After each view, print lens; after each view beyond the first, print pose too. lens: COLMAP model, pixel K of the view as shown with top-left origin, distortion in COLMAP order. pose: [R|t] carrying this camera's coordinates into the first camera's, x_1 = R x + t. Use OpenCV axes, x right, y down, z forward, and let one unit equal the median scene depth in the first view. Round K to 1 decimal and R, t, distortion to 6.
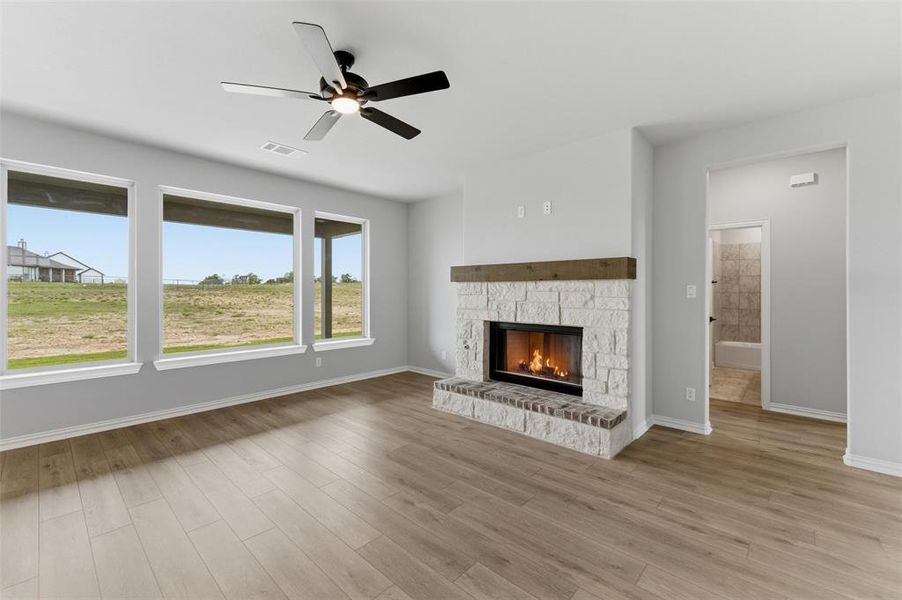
lens RADIAL K [[379.5, 0, 451.4], [0, 379.5, 292.1], [0, 0, 1]] dist [0.007037, -0.001866]
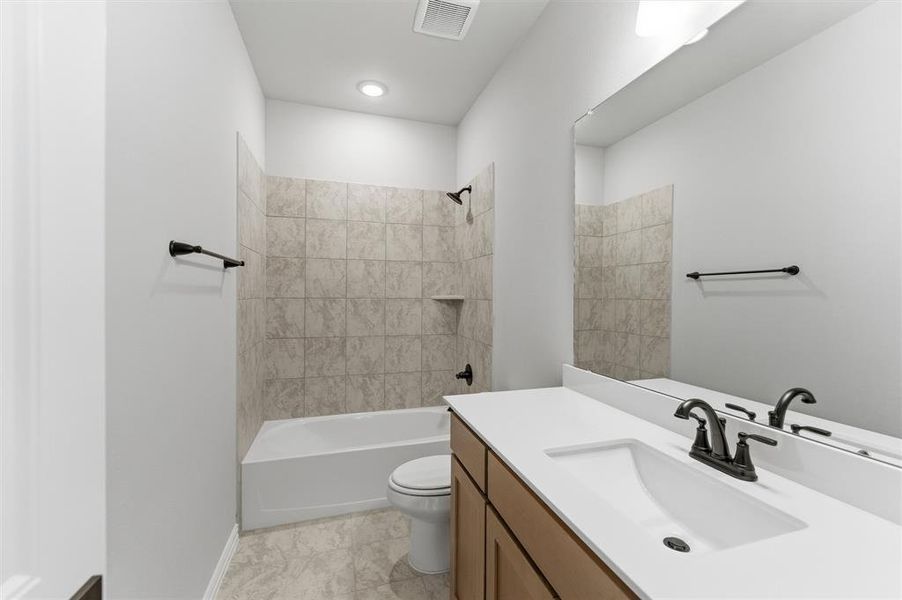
lens RADIAL K [[379.5, 0, 453.0], [0, 379.5, 297.4], [0, 0, 1]] dist [0.007037, -0.001866]
pose [[0.509051, -0.000892, 0.860736, 0.482667], [-0.005312, 0.999977, 0.004178, -0.001806], [-0.860720, -0.006699, 0.509034, 0.652091]]
